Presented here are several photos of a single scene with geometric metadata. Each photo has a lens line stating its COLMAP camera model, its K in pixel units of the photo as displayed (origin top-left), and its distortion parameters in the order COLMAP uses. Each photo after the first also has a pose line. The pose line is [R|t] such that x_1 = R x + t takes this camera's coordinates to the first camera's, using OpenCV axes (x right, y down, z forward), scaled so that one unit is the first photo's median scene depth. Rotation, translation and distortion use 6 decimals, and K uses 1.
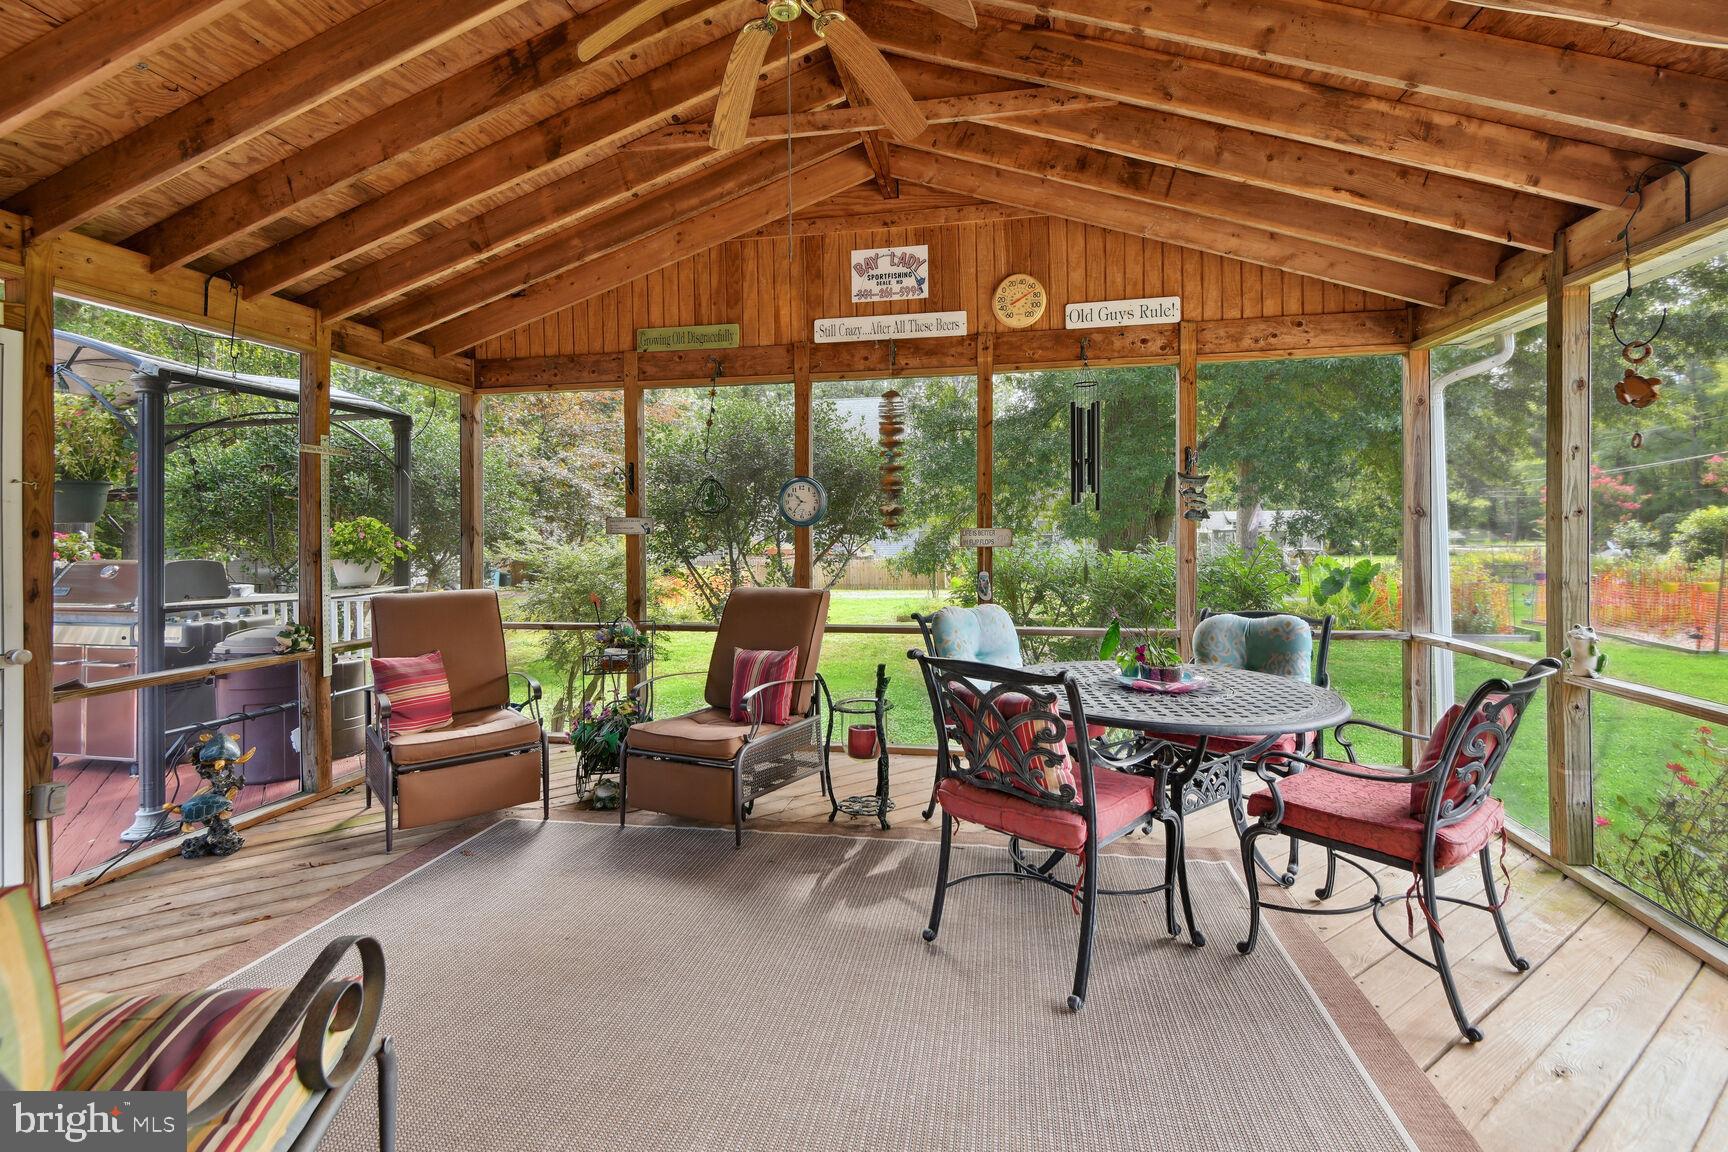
lens RADIAL K [[794.2, 0, 876.2], [0, 794.2, 534.6], [0, 0, 1]] dist [0.019911, -0.017548]
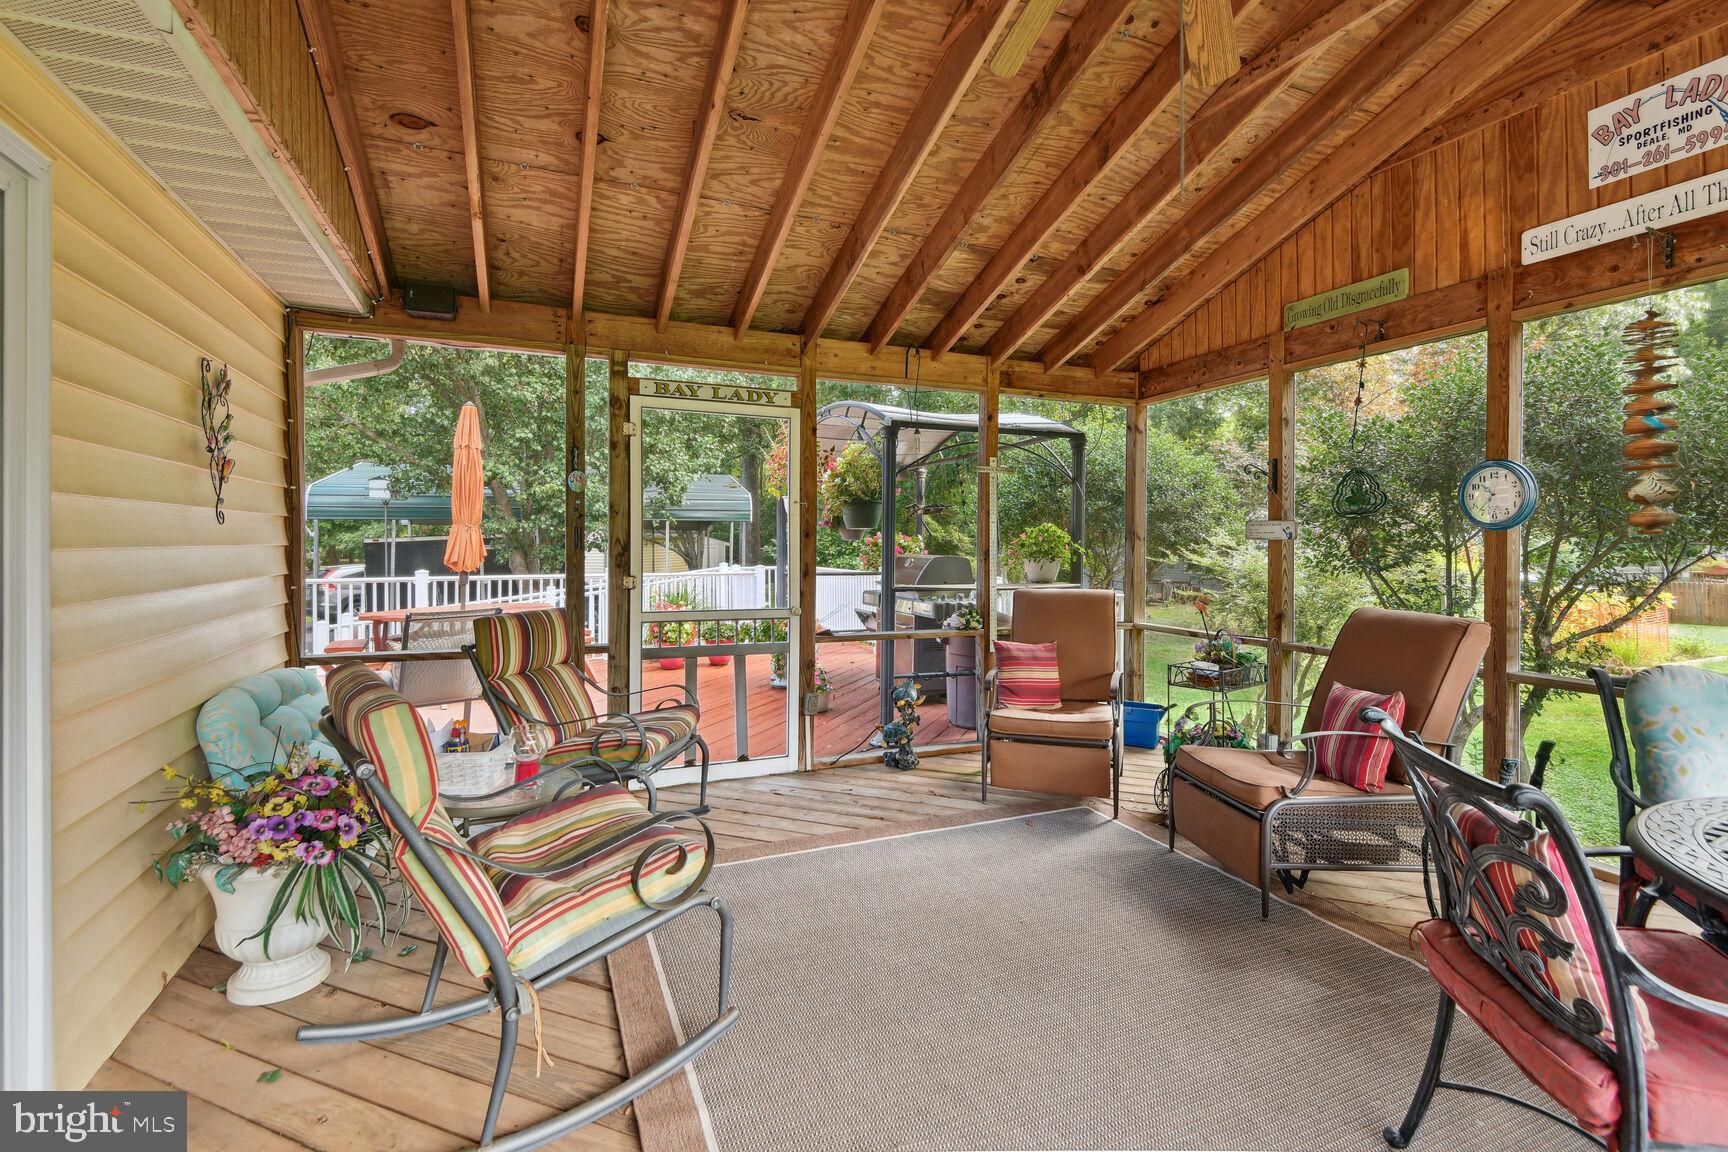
lens RADIAL K [[798.4, 0, 867.0], [0, 798.4, 545.2], [0, 0, 1]] dist [0.020530, -0.017386]
pose [[0.538117, 0.014153, -0.842751, 0.238814], [-0.009985, 0.999896, 0.010416, 0.001322], [0.842811, 0.002810, 0.538203, 0.162972]]
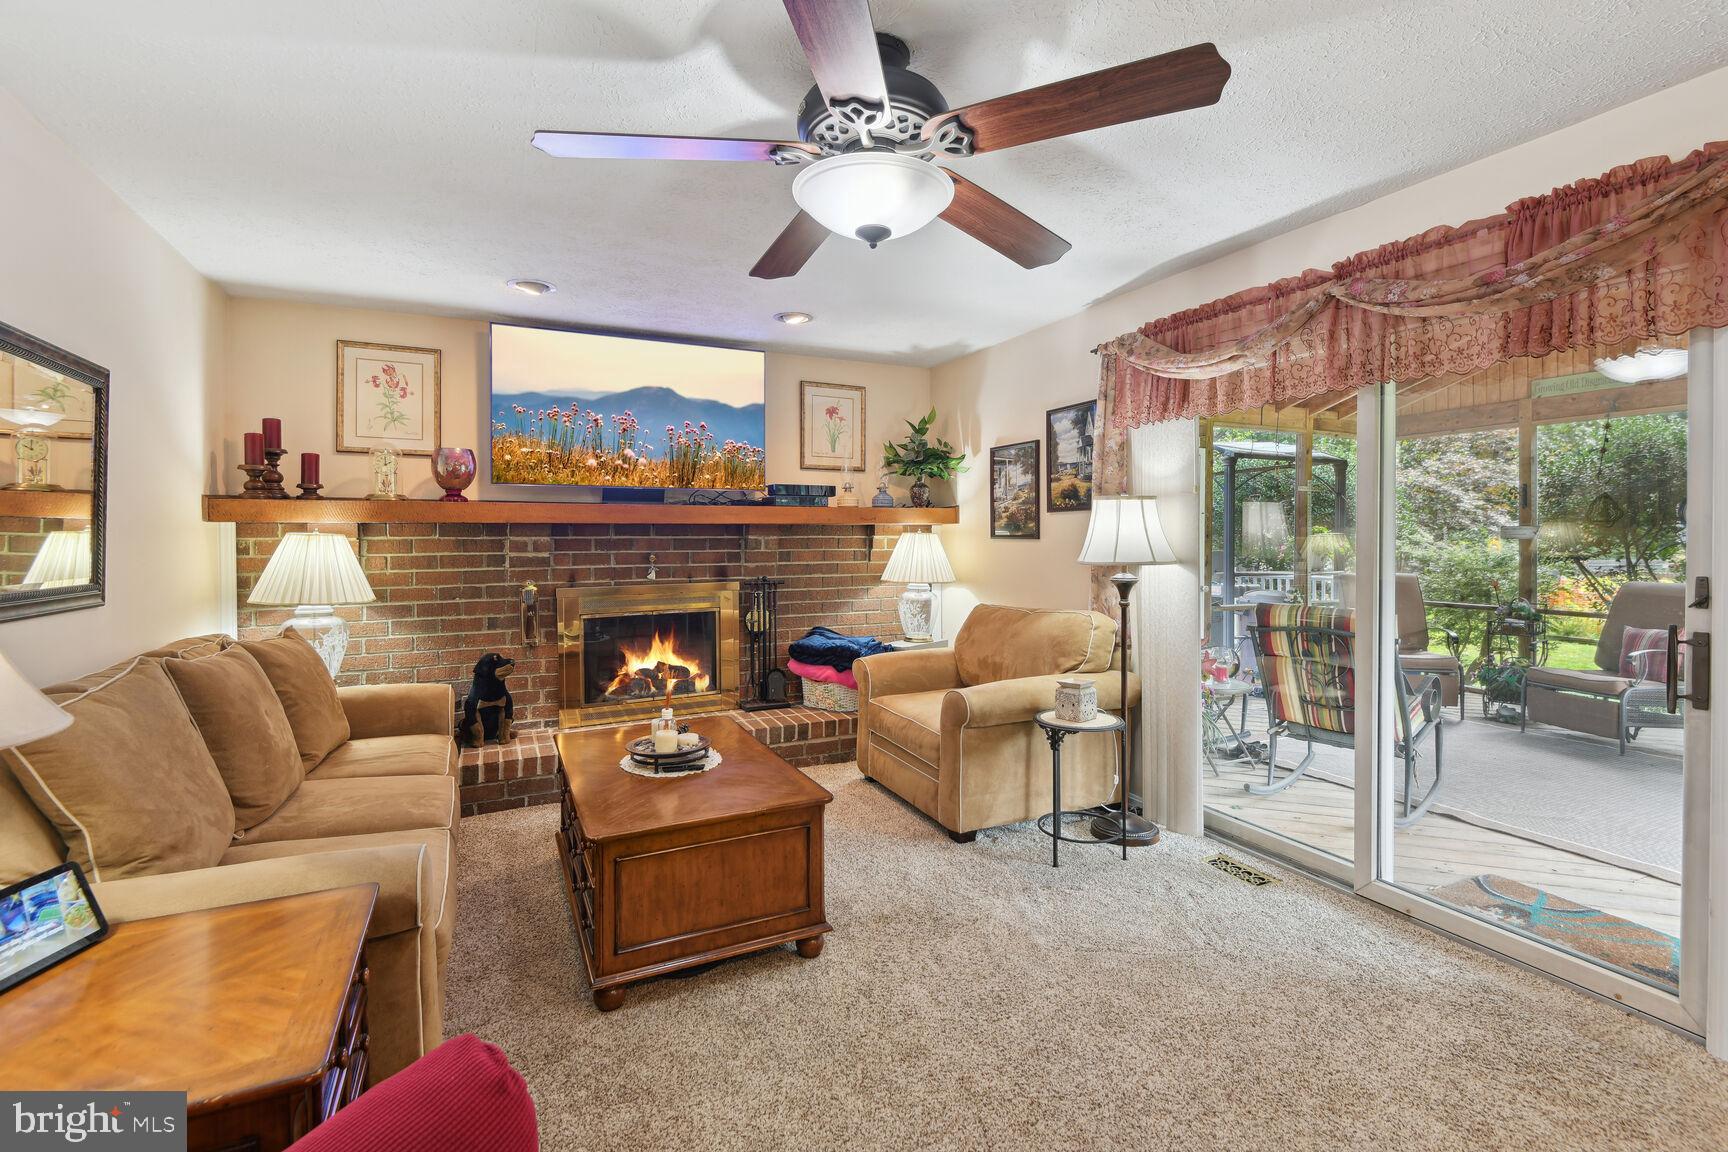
lens RADIAL K [[794.2, 0, 876.2], [0, 794.2, 534.6], [0, 0, 1]] dist [0.019911, -0.017548]
pose [[0.579912, 0.009702, -0.814621, 0.169346], [-0.010454, 0.999935, 0.004466, -0.002832], [0.814612, 0.005926, 0.579976, -0.742717]]
